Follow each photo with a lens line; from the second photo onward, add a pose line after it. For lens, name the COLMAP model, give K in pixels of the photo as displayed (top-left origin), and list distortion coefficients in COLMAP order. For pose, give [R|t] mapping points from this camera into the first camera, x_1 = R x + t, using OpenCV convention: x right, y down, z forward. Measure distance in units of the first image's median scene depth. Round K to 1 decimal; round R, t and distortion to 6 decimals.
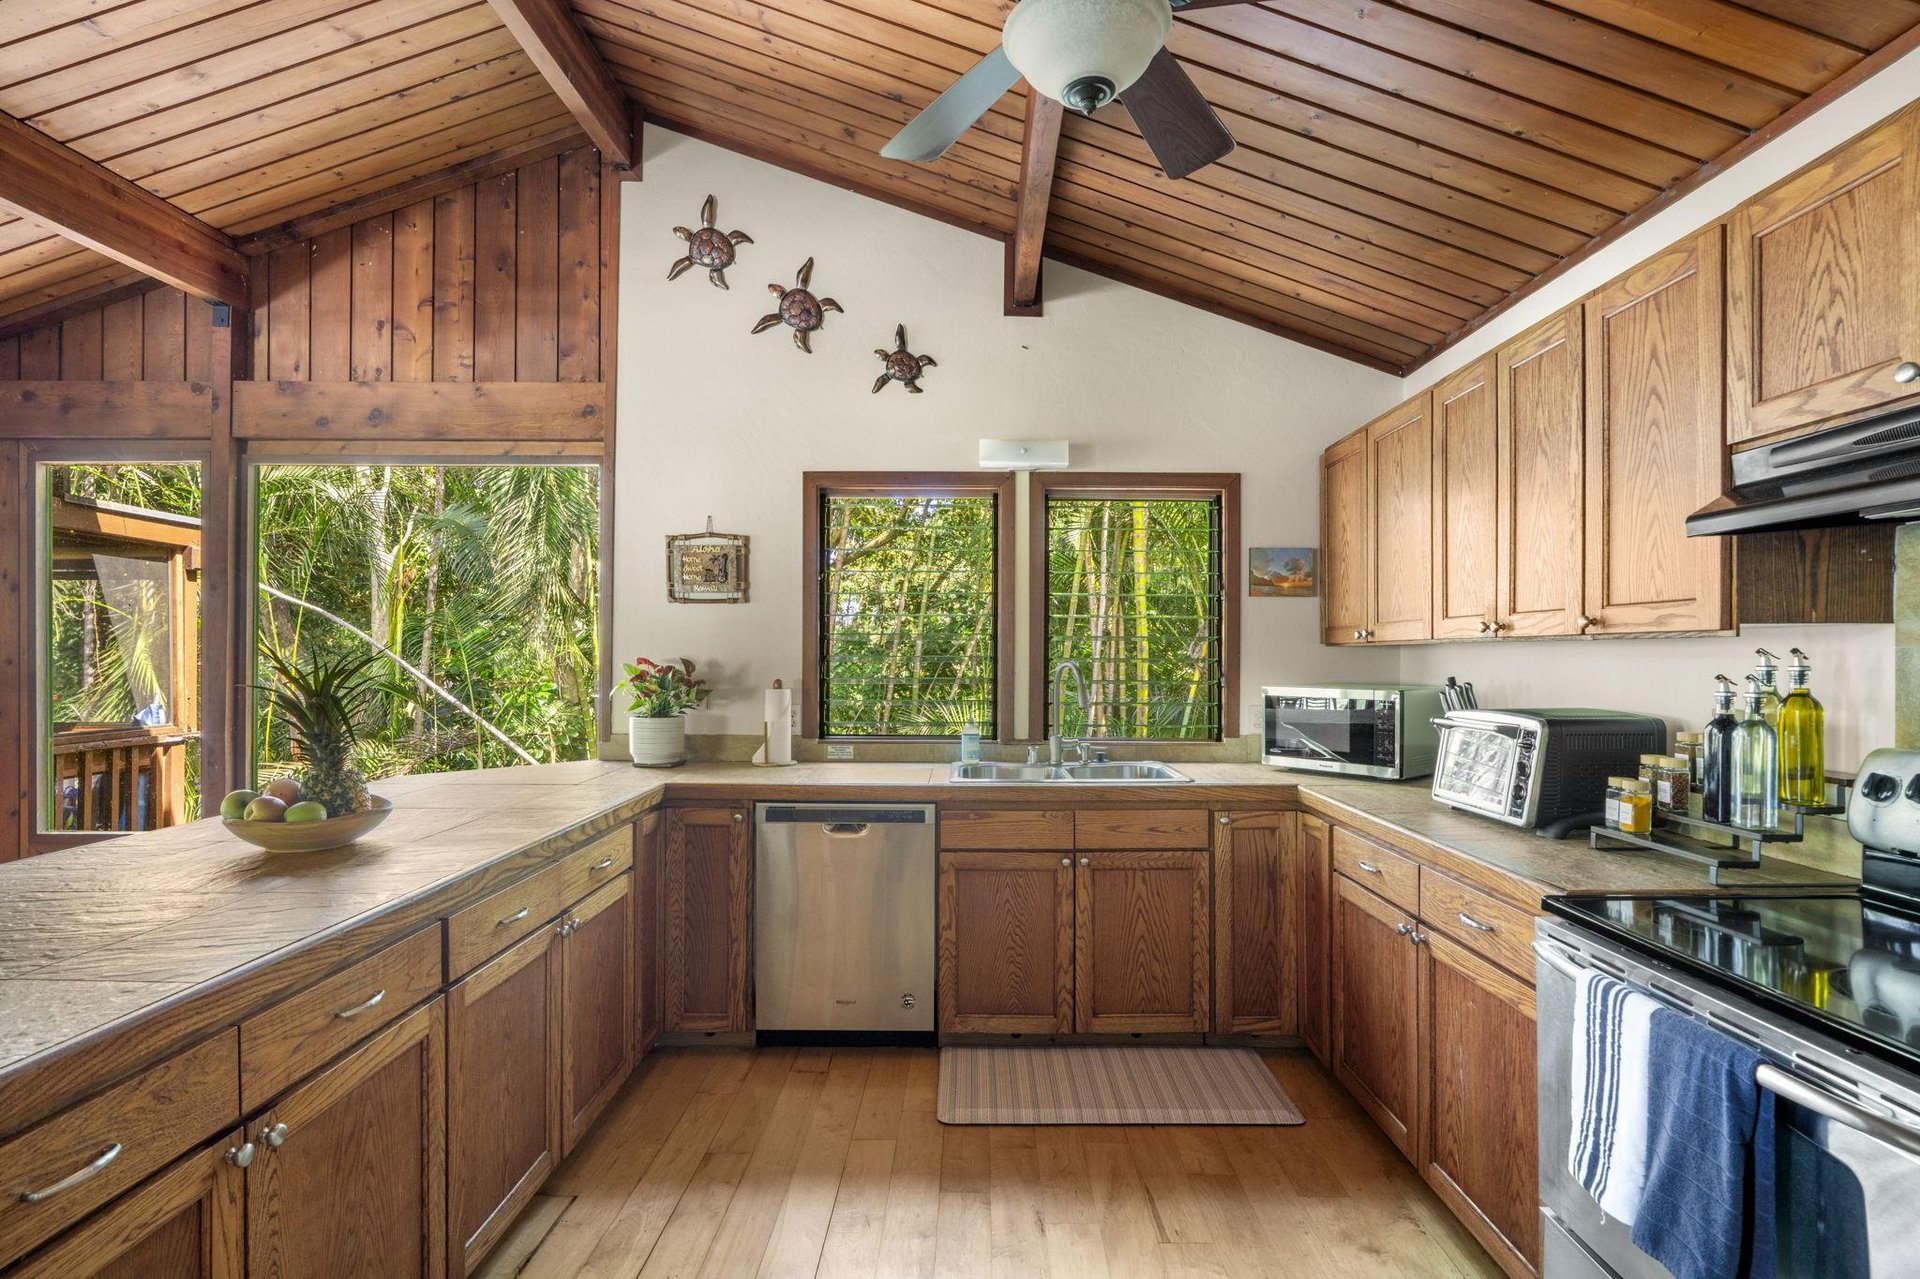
lens RADIAL K [[896.4, 0, 965.1], [0, 896.4, 648.5], [0, 0, 1]] dist [-0.002354, 0.000271]
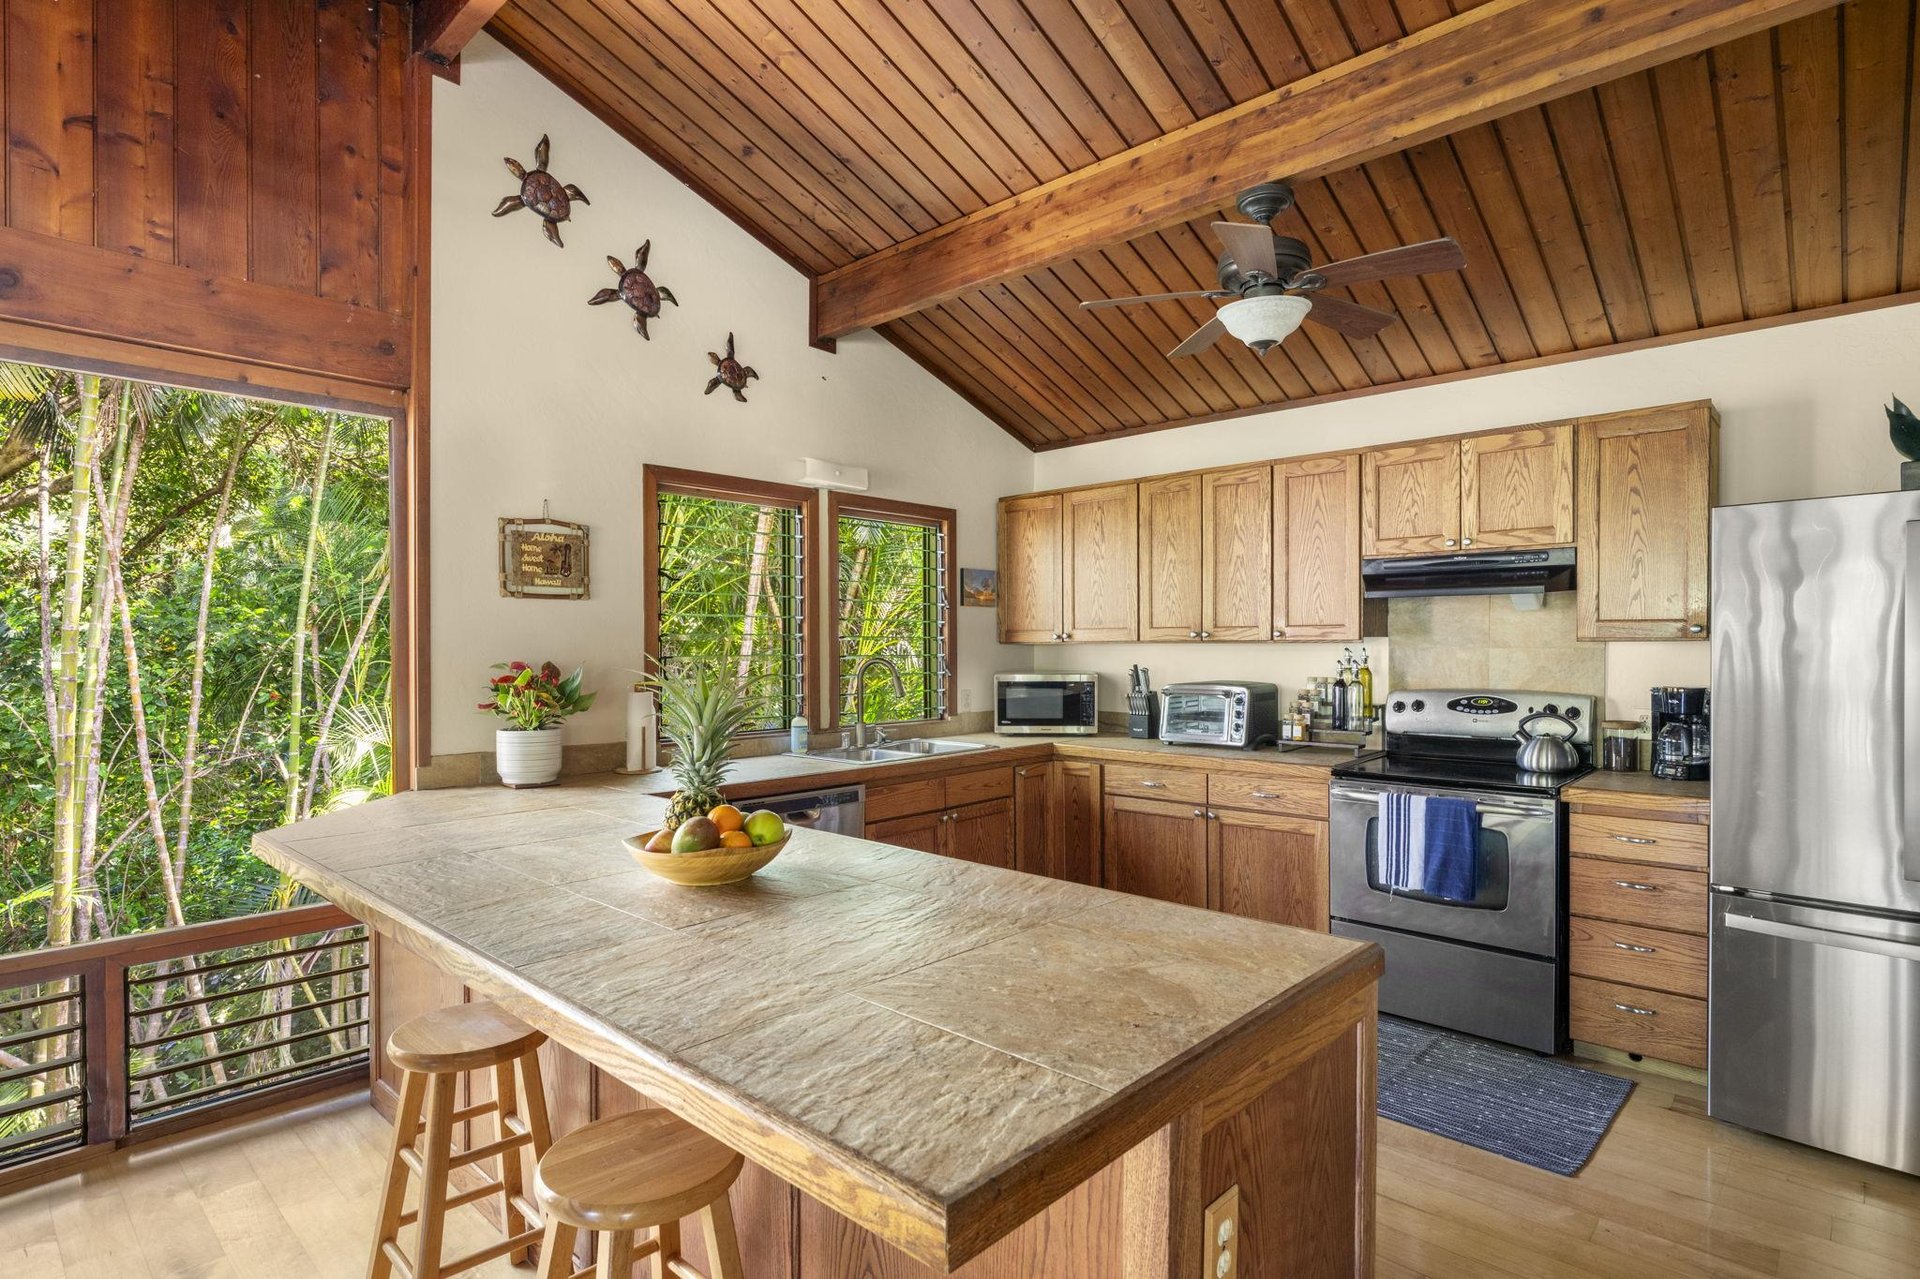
lens RADIAL K [[978.0, 0, 960.0], [0, 978.0, 639.5], [0, 0, 1]] dist [0.001902, 0.001198]
pose [[0.676986, -0.001452, 0.735995, -0.720732], [-0.000648, 0.999996, 0.002569, -0.012813], [-0.735996, -0.002216, 0.676983, 0.046644]]
